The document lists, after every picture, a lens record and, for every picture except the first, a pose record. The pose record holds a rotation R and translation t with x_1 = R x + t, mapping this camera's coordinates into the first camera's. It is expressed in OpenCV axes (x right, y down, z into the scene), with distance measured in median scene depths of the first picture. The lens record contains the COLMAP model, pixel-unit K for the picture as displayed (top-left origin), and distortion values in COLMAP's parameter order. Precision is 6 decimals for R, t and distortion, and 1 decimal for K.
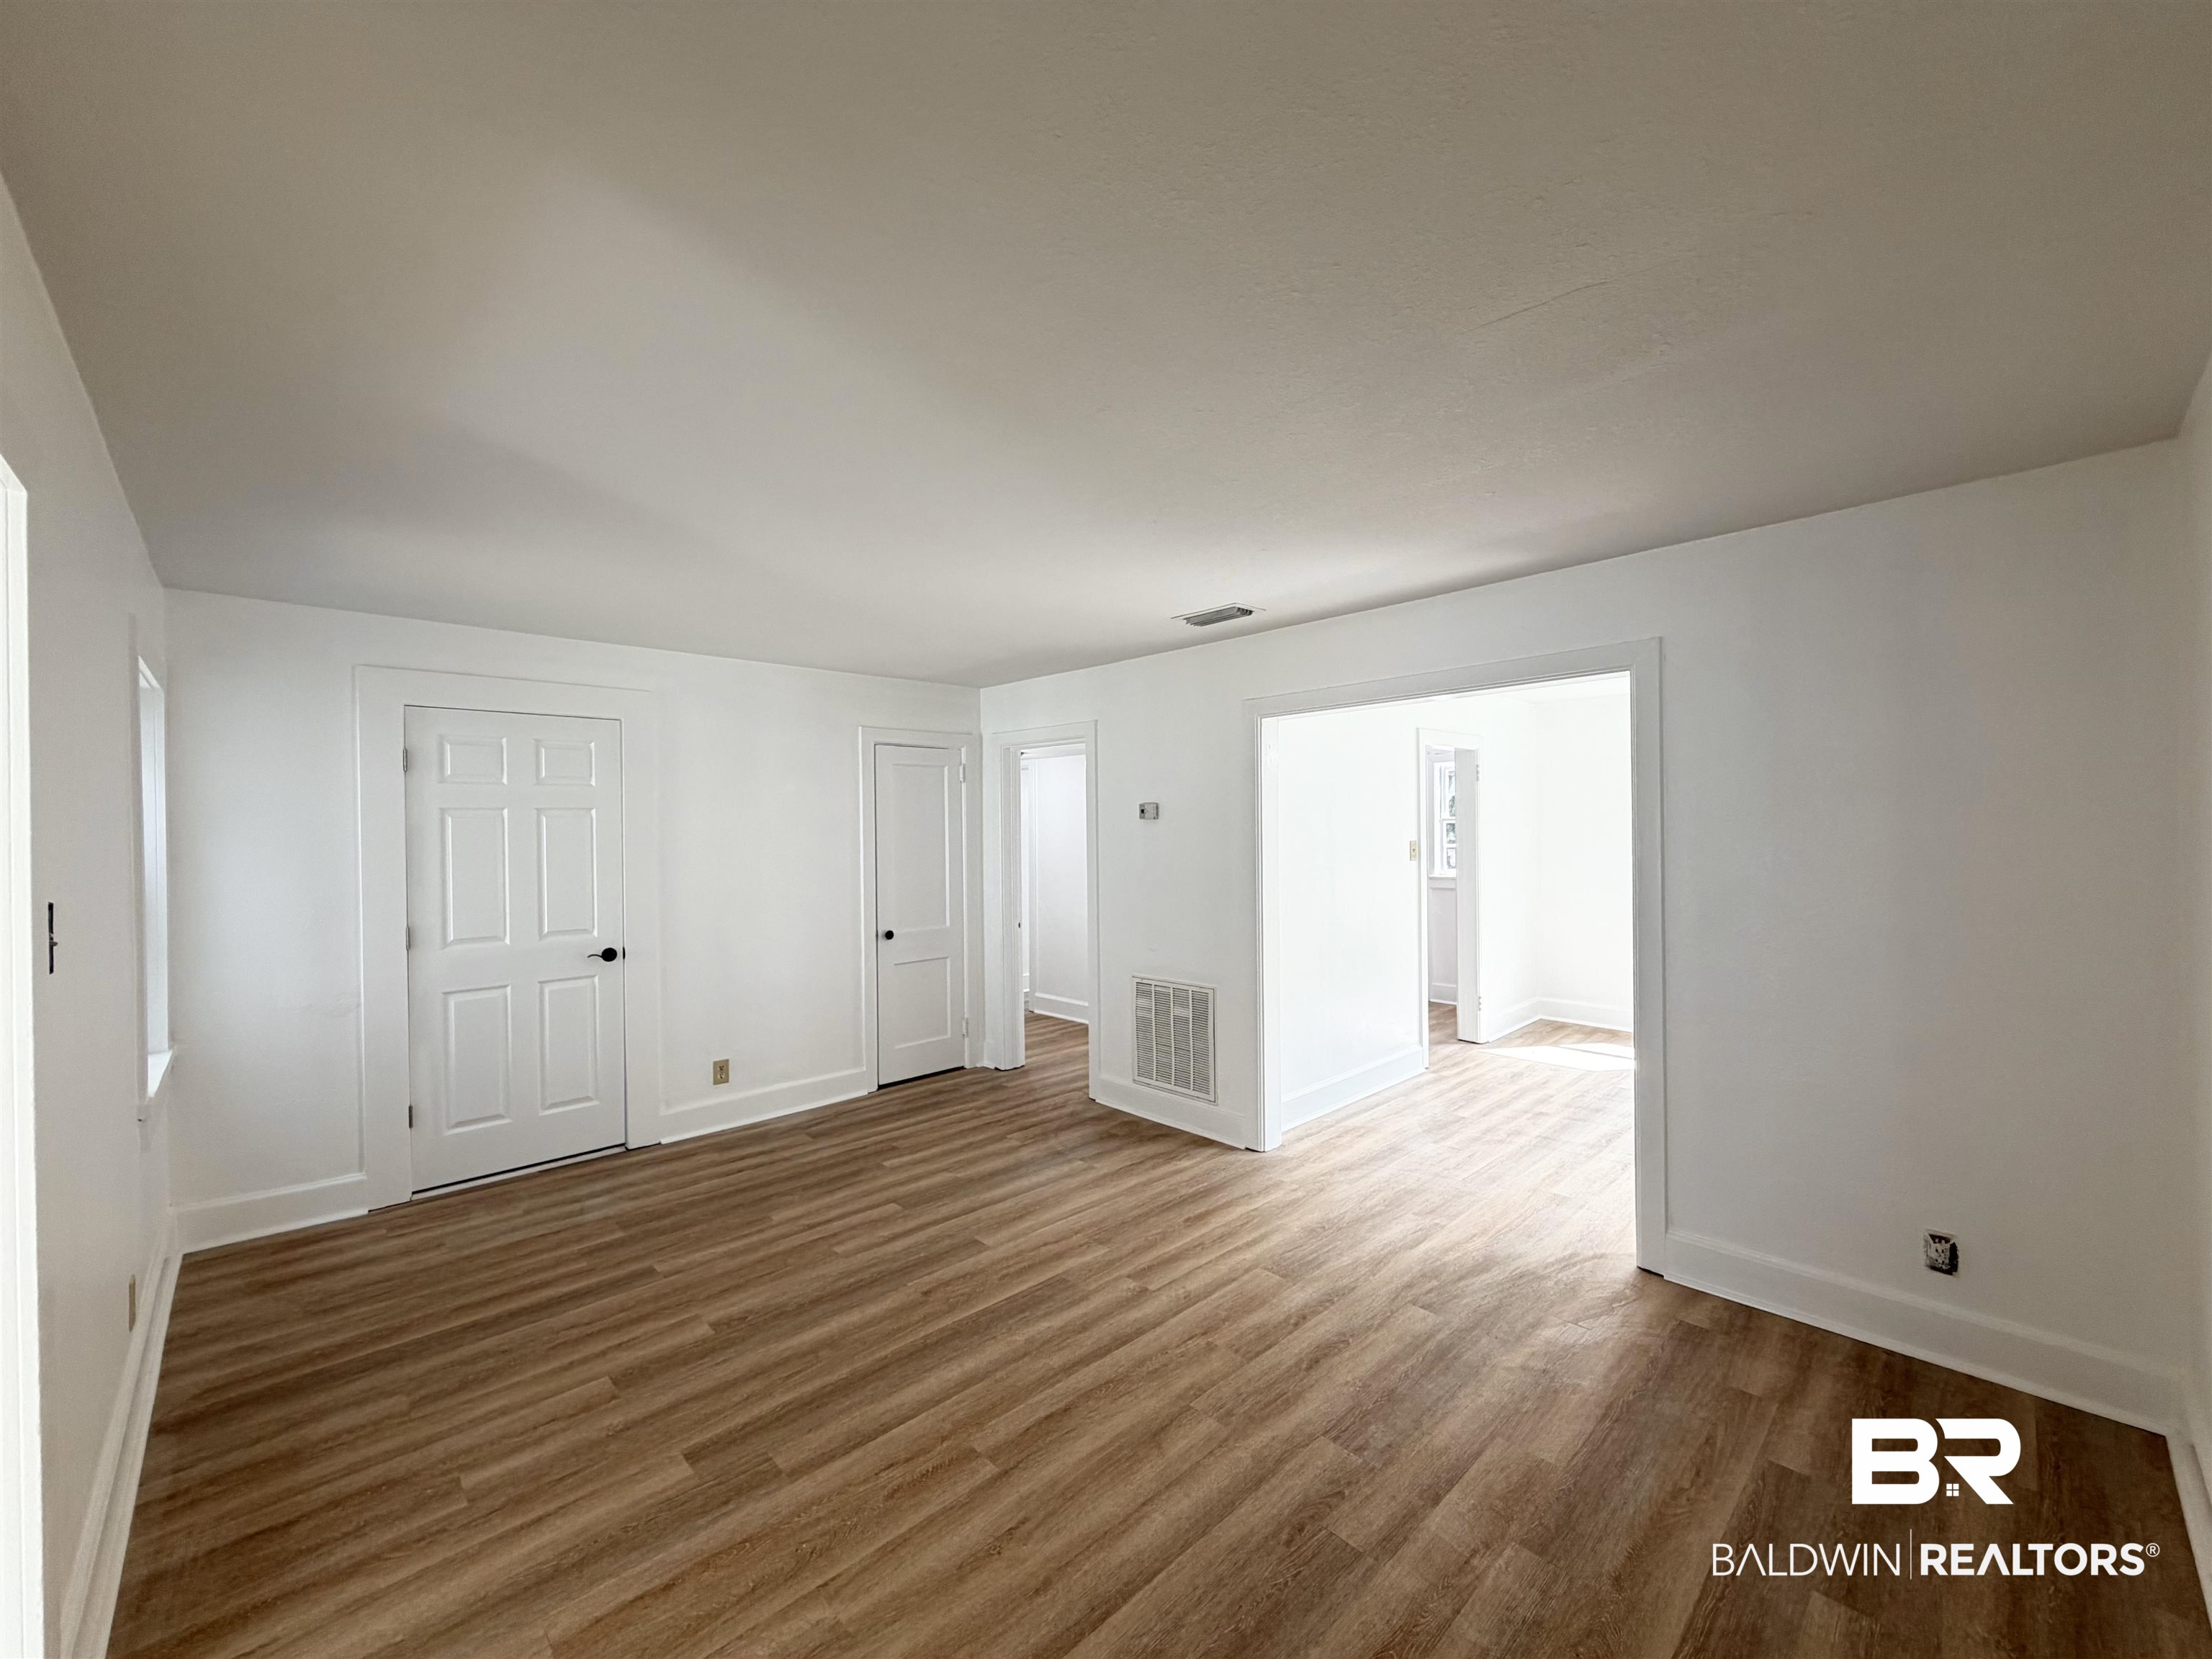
lens RADIAL K [[880.4, 0, 1099.0], [0, 880.4, 832.6], [0, 0, 1]] dist [0.000357, -0.000002]
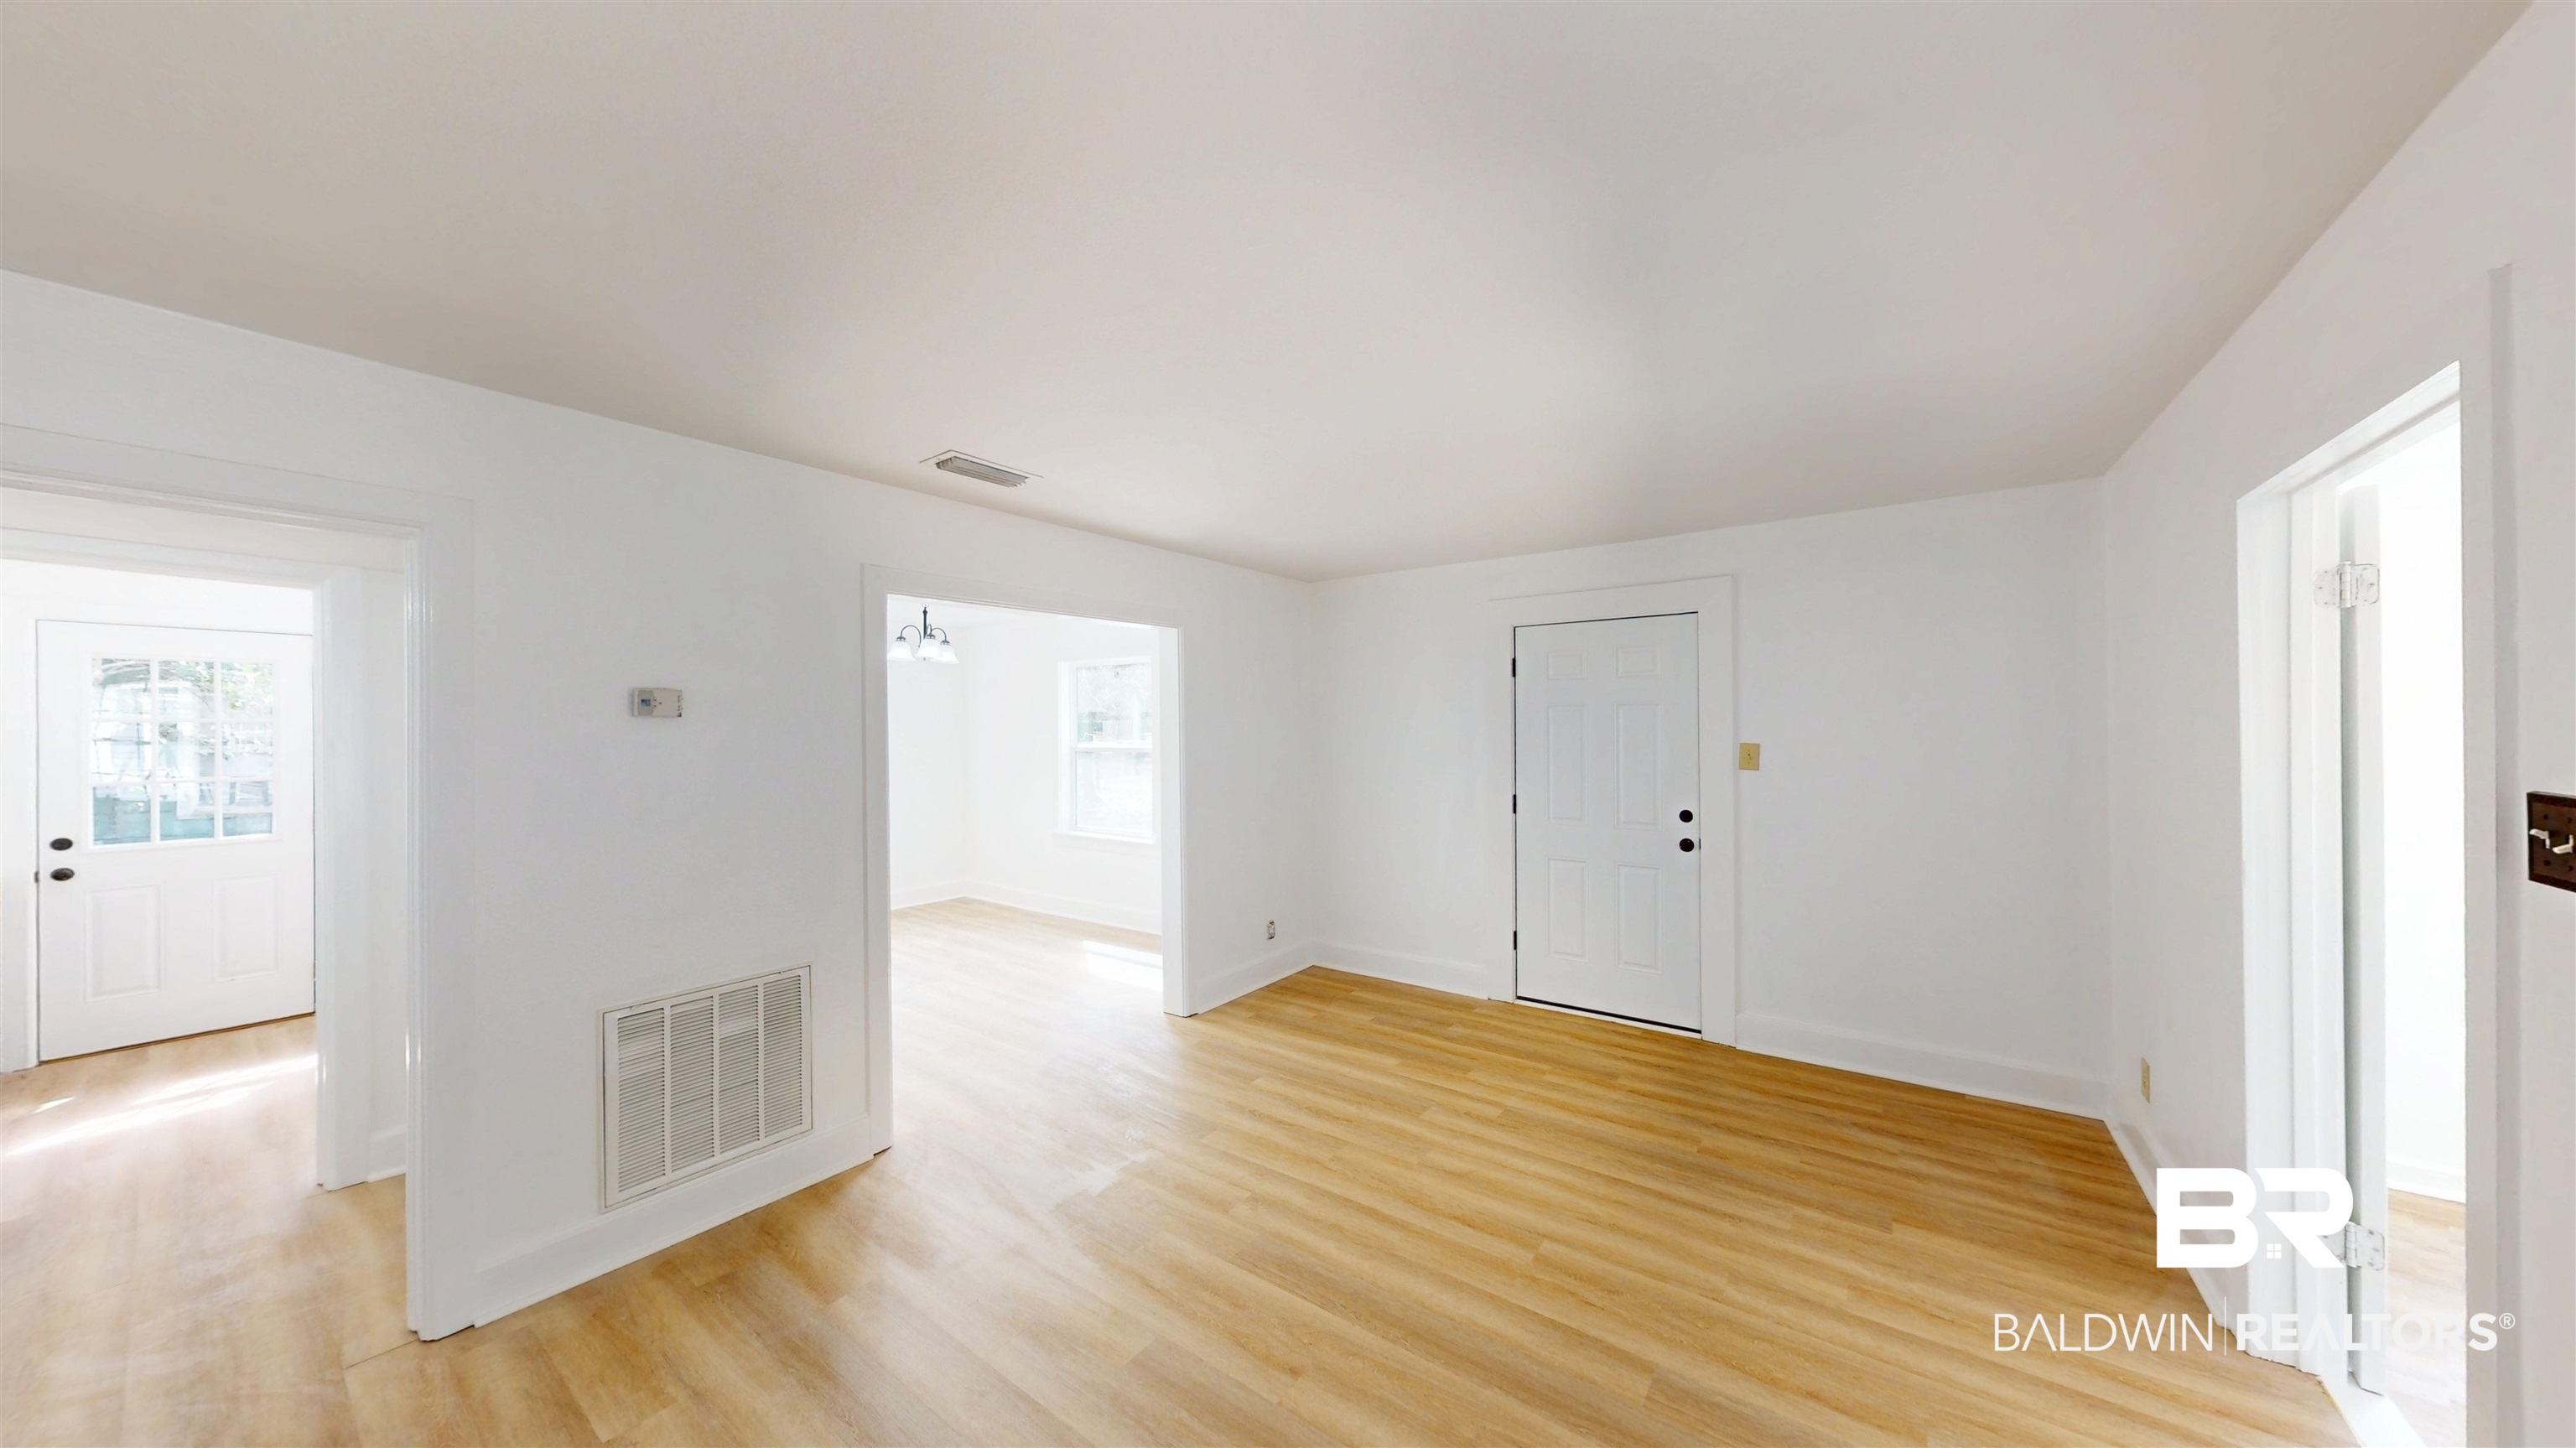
lens RADIAL K [[812.2, 0, 1287.9], [0, 812.2, 727.5], [0, 0, 1]] dist [-0.000662, -0.000045]
pose [[-0.179073, 0.012309, 0.983759, -0.742093], [0.014925, 0.999841, -0.009793, 0.004313], [-0.983723, 0.012929, -0.179228, 0.973668]]
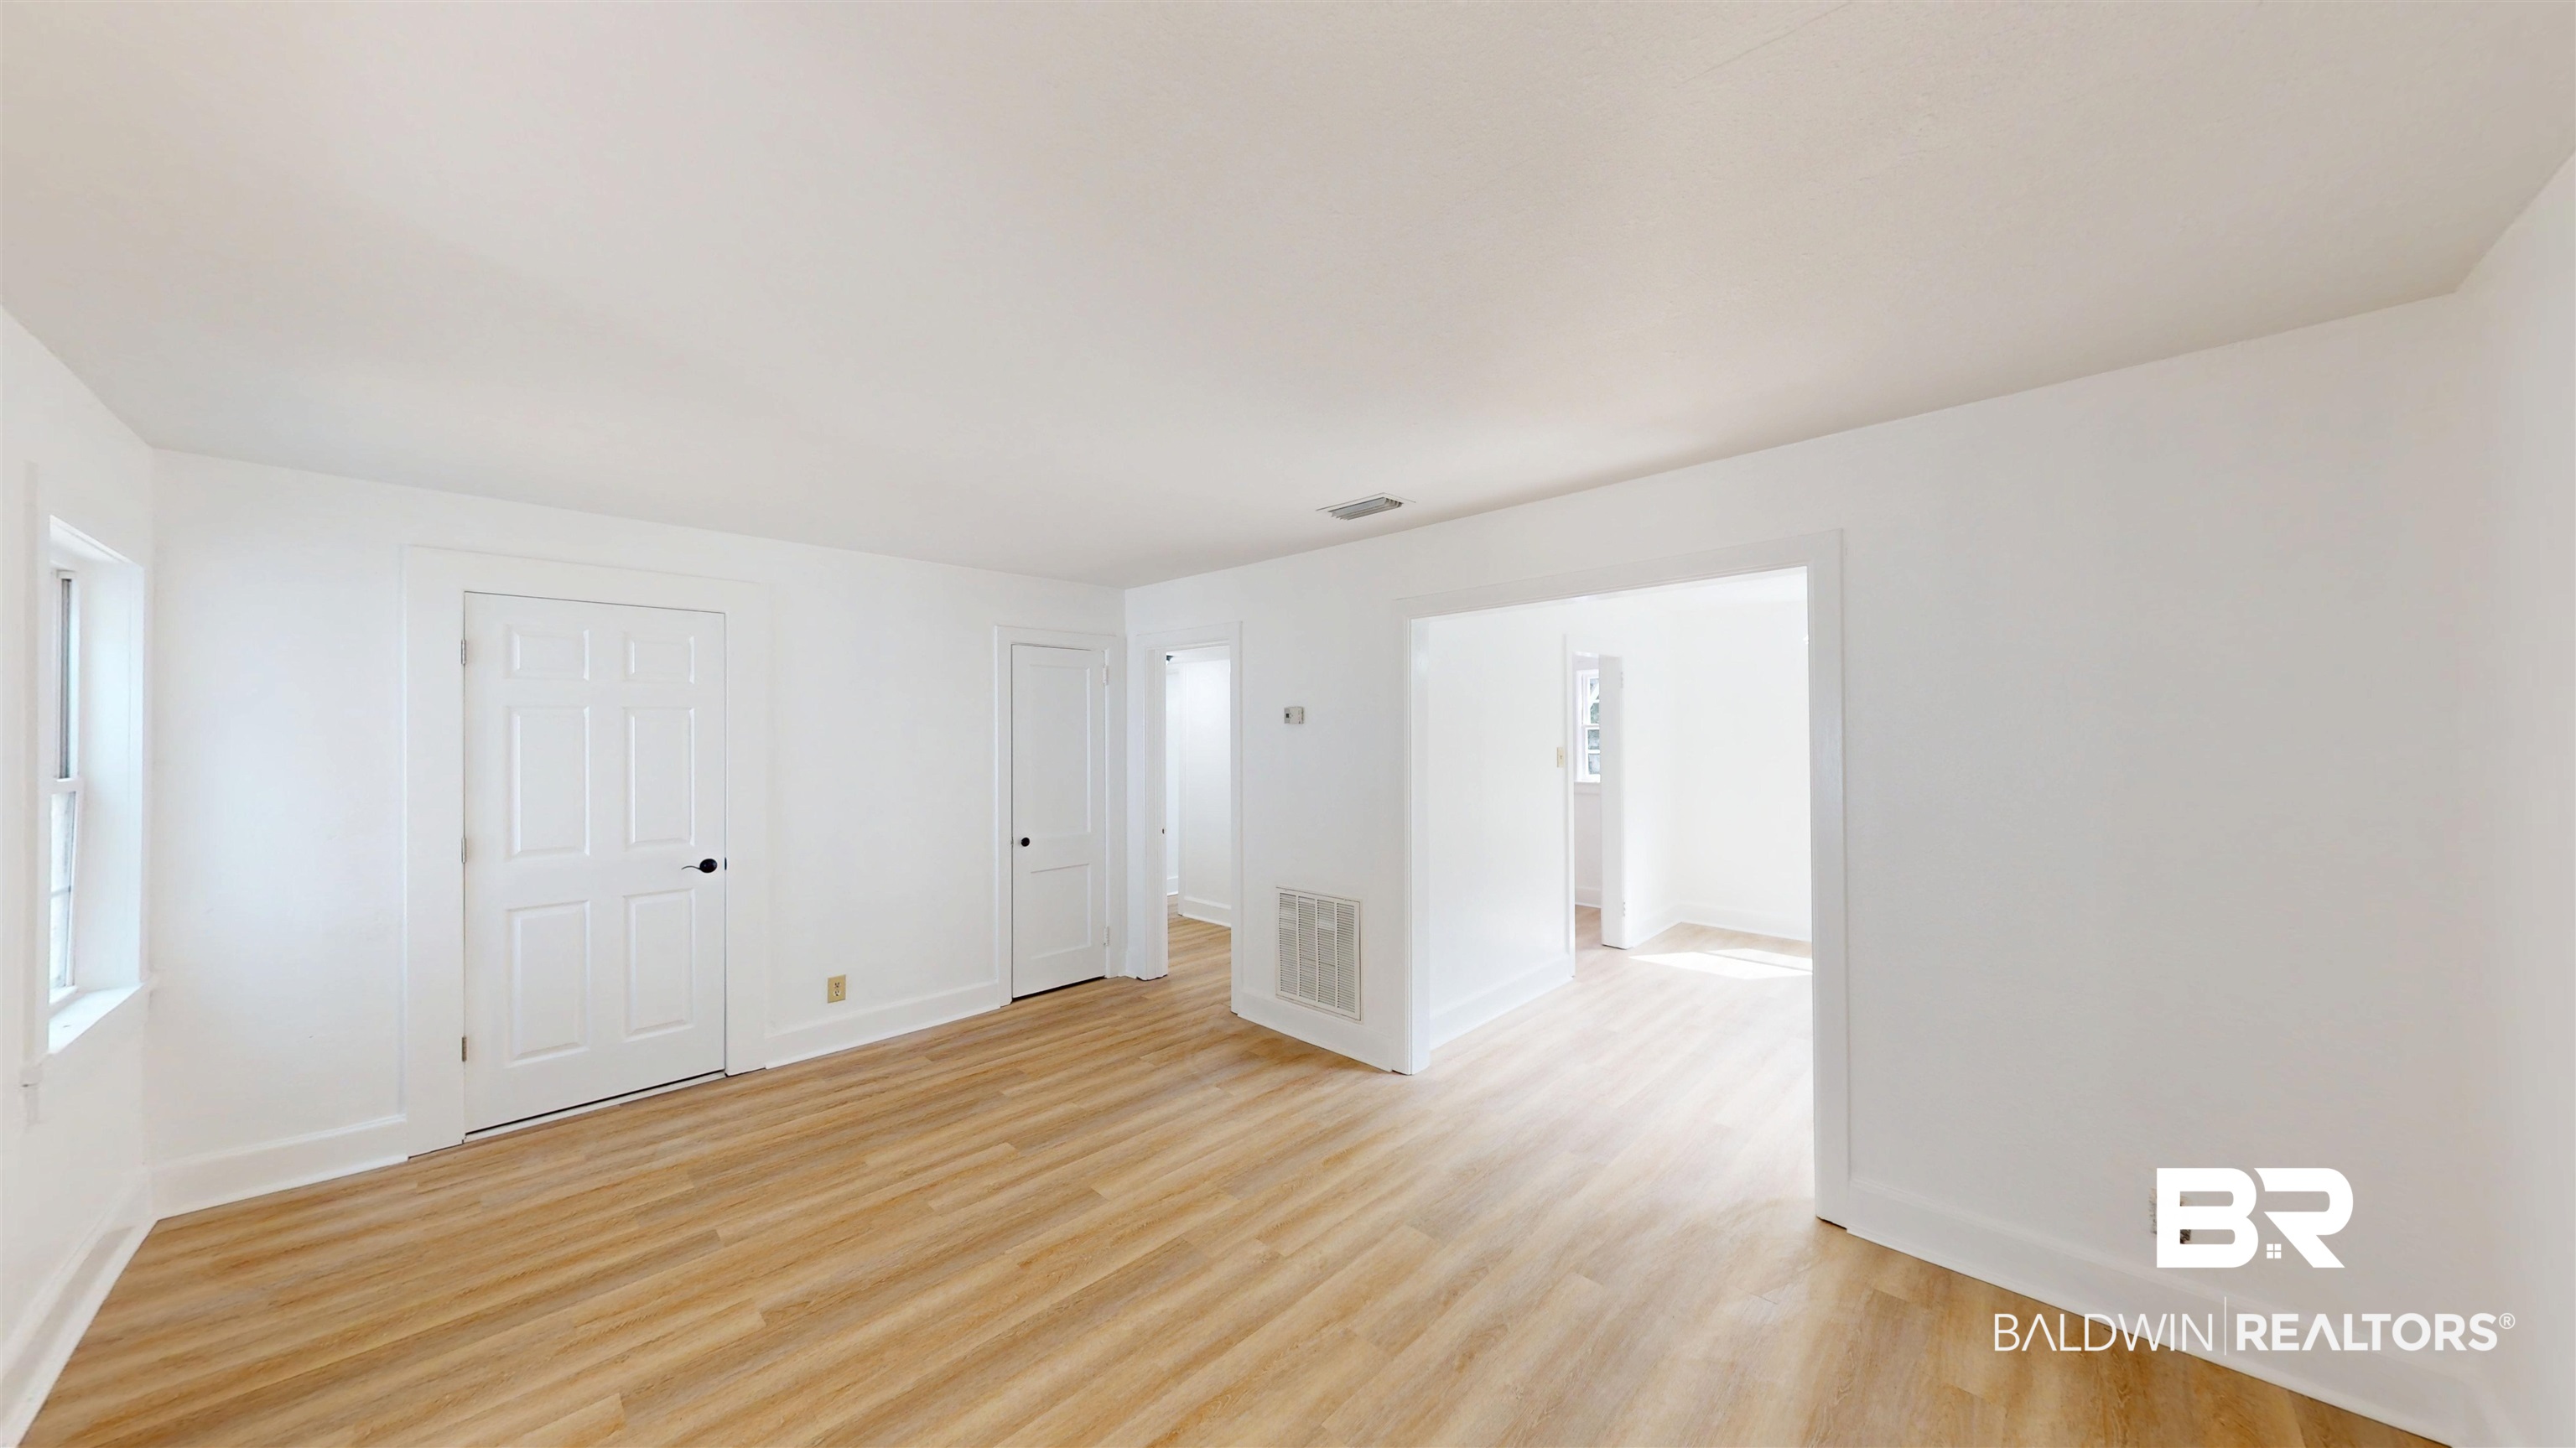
lens RADIAL K [[812.2, 0, 1287.9], [0, 812.2, 727.5], [0, 0, 1]] dist [-0.000662, -0.000045]
pose [[0.999417, 0.007349, 0.033340, 0.028893], [-0.006990, 0.999916, -0.010886, -0.001524], [-0.033417, 0.010646, 0.999385, 0.157453]]
